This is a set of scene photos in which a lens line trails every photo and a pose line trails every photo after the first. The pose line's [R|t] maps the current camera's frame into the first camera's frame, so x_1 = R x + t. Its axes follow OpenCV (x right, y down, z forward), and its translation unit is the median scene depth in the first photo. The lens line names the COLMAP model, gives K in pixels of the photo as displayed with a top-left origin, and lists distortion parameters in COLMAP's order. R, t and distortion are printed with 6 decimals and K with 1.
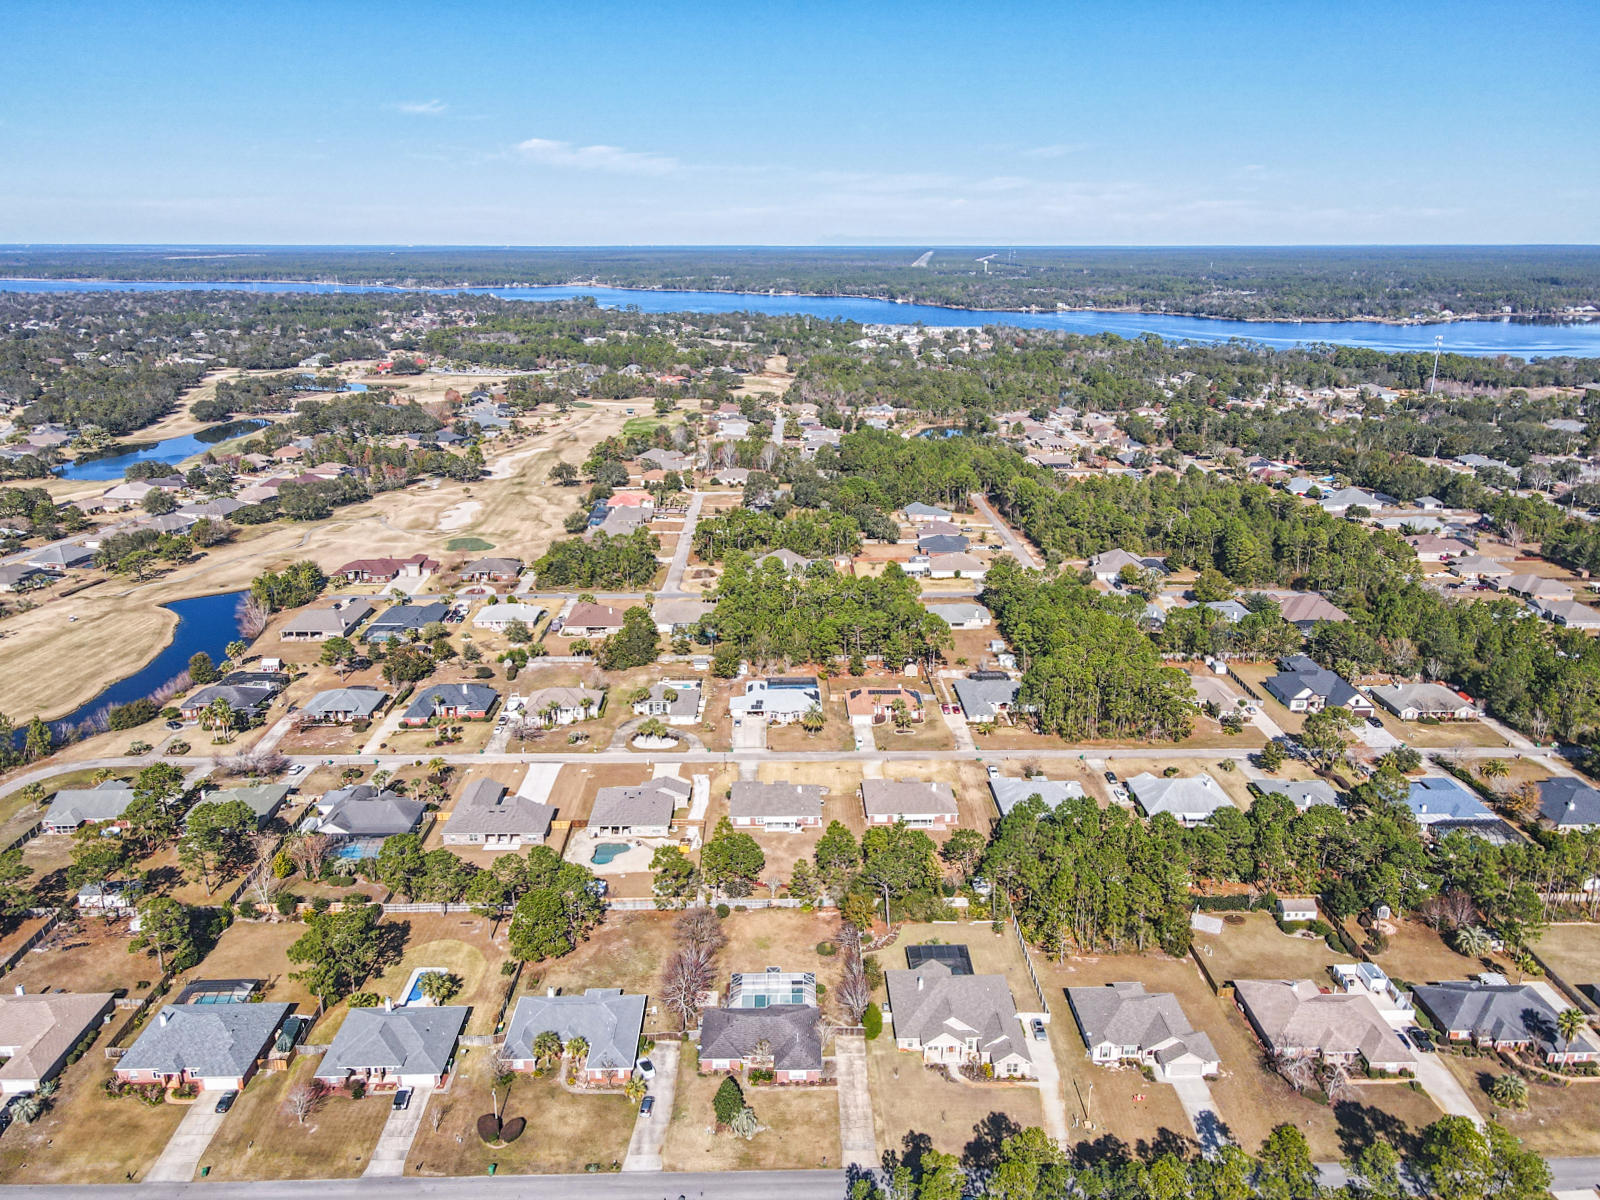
lens RADIAL K [[1161.0, 0, 800.0], [0, 1161.0, 600.0], [0, 0, 1]] dist [0.007910, 0.008465]
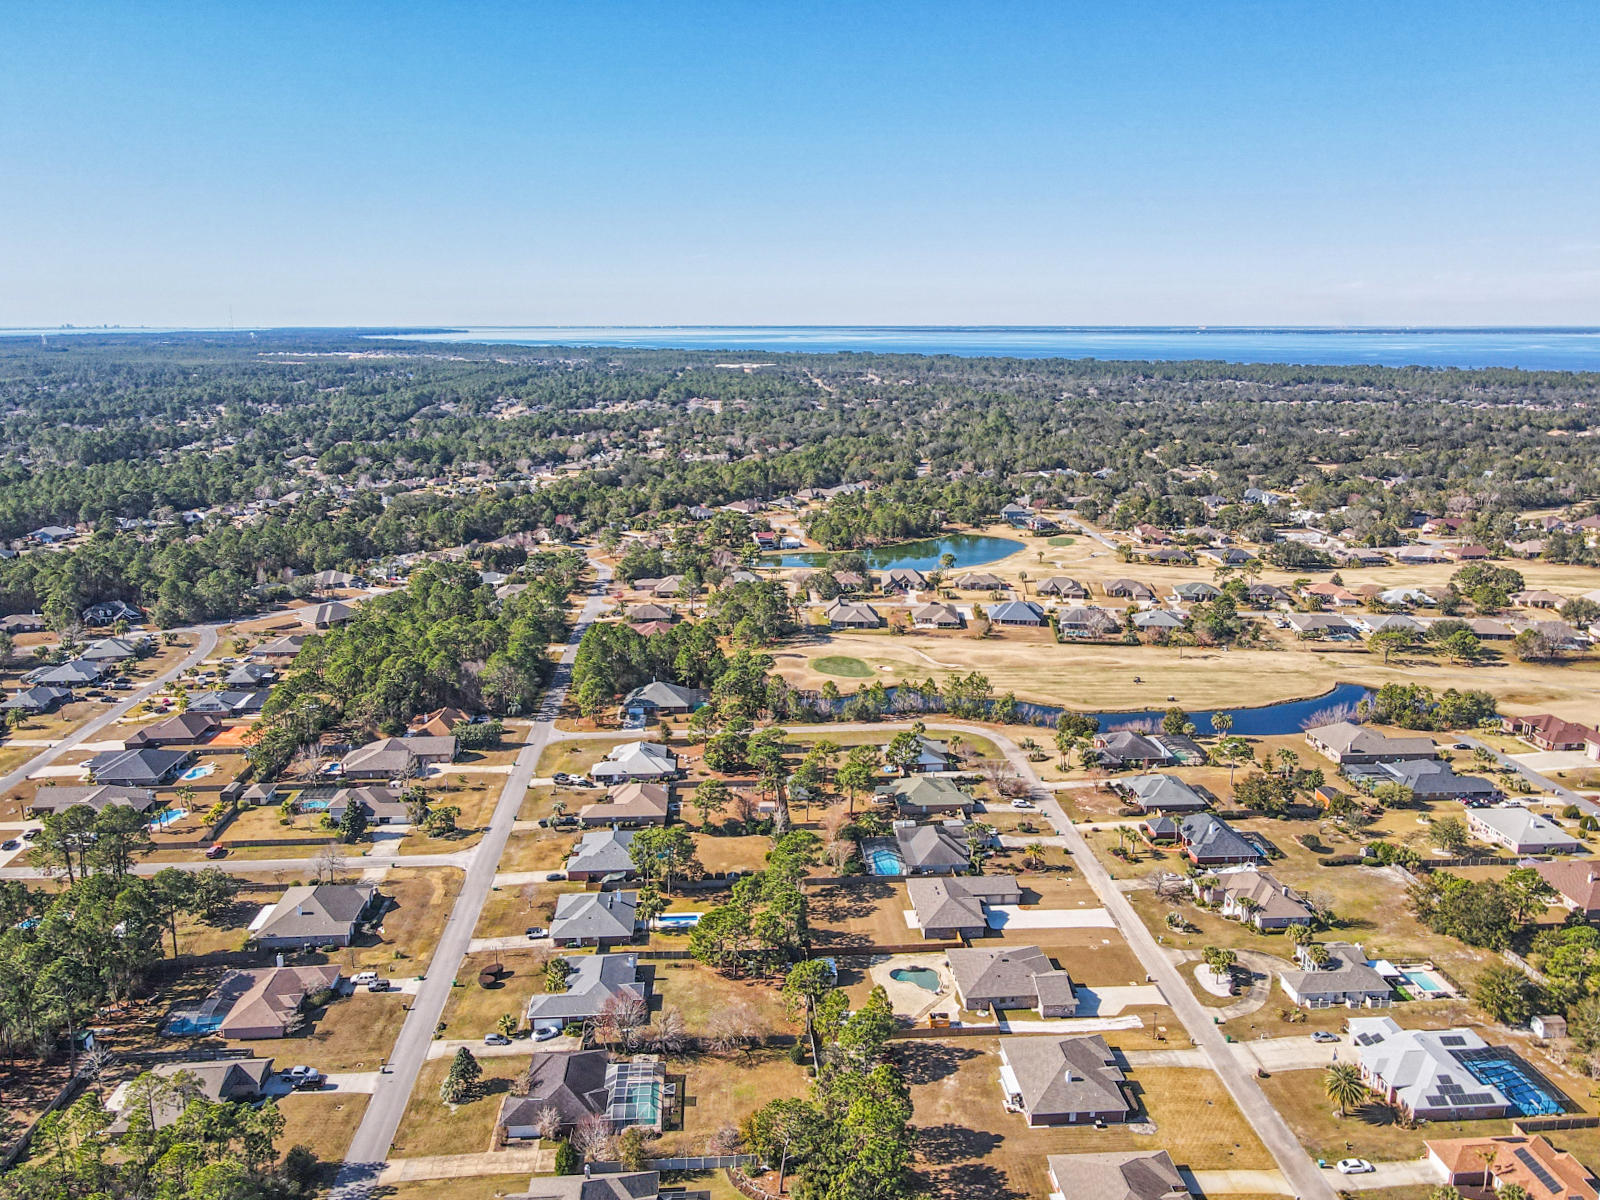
lens RADIAL K [[1161.0, 0, 800.0], [0, 1161.0, 600.0], [0, 0, 1]] dist [0.007910, 0.008465]
pose [[0.053843, 0.225590, -0.972733, 0.888220], [-0.289574, 0.935813, 0.200999, -0.298092], [0.955640, 0.270856, 0.115712, 0.974690]]
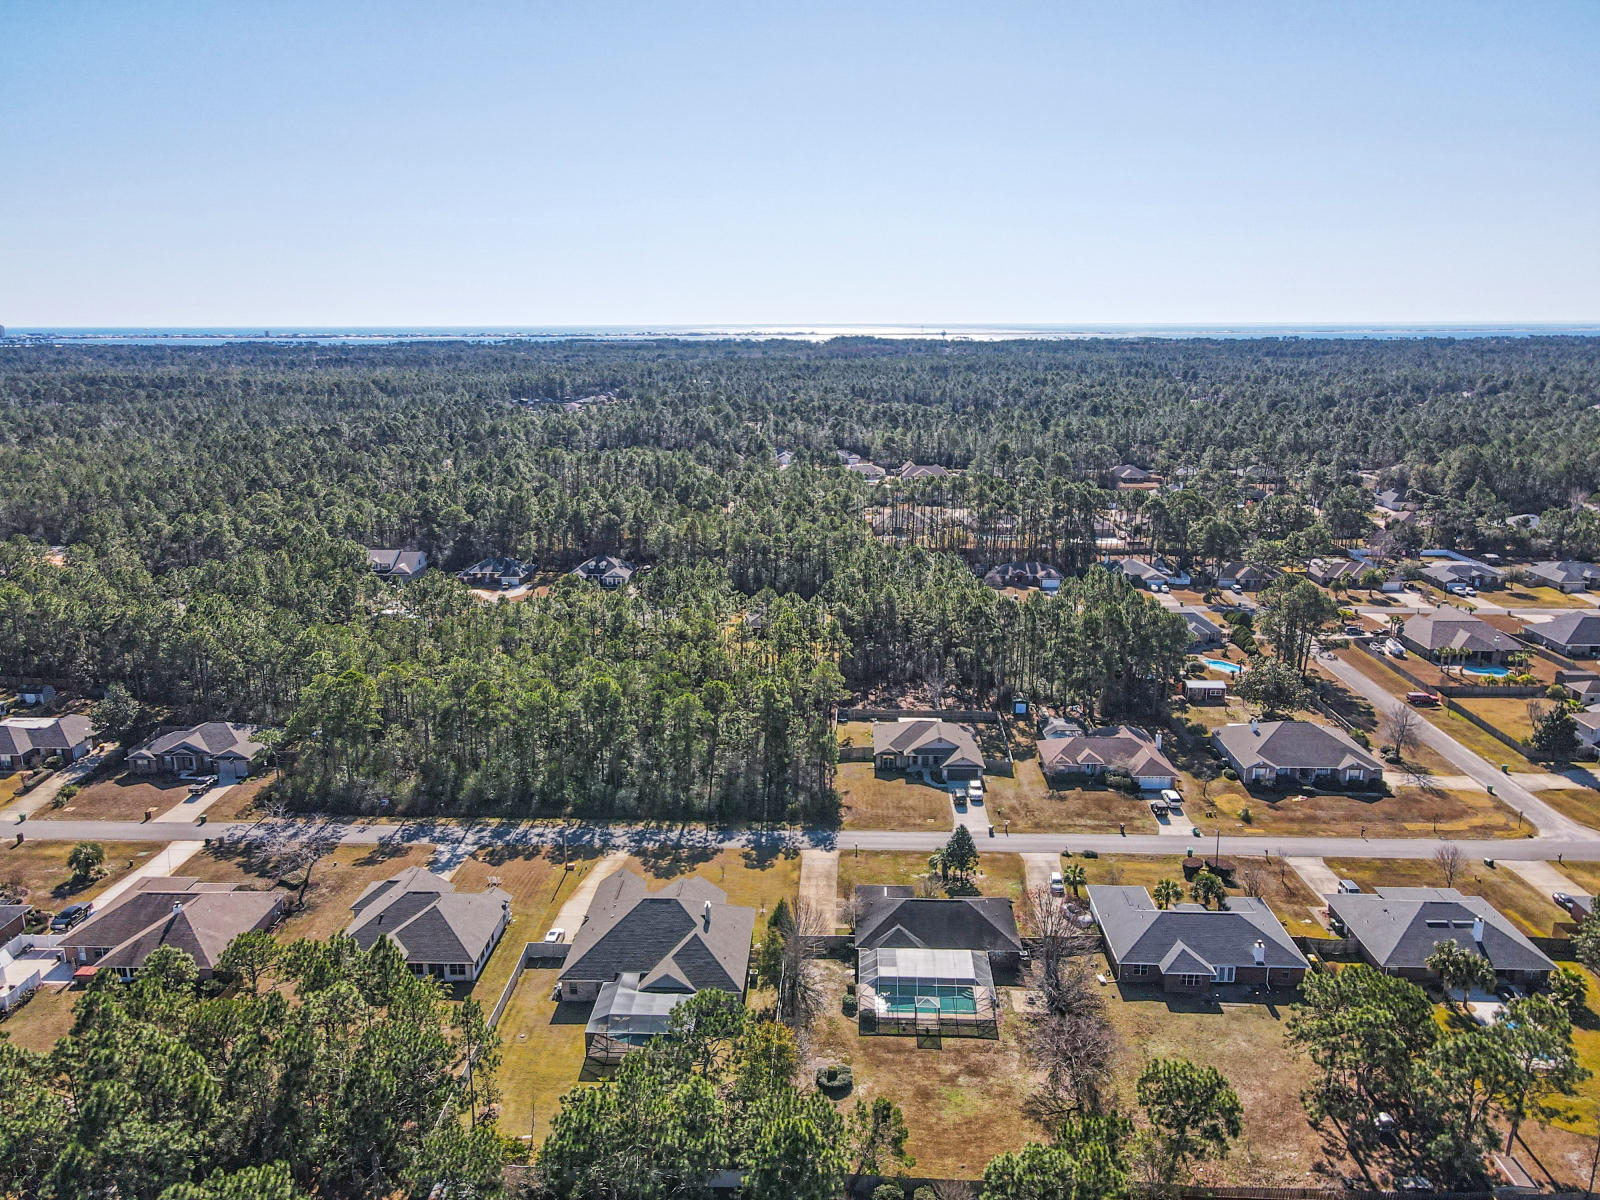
lens RADIAL K [[1161.0, 0, 800.0], [0, 1161.0, 600.0], [0, 0, 1]] dist [0.007910, 0.008465]
pose [[-0.997703, -0.009926, 0.067014, 0.000765], [0.024573, 0.868813, 0.494530, -0.172974], [-0.063131, 0.495040, -0.866573, 1.562685]]
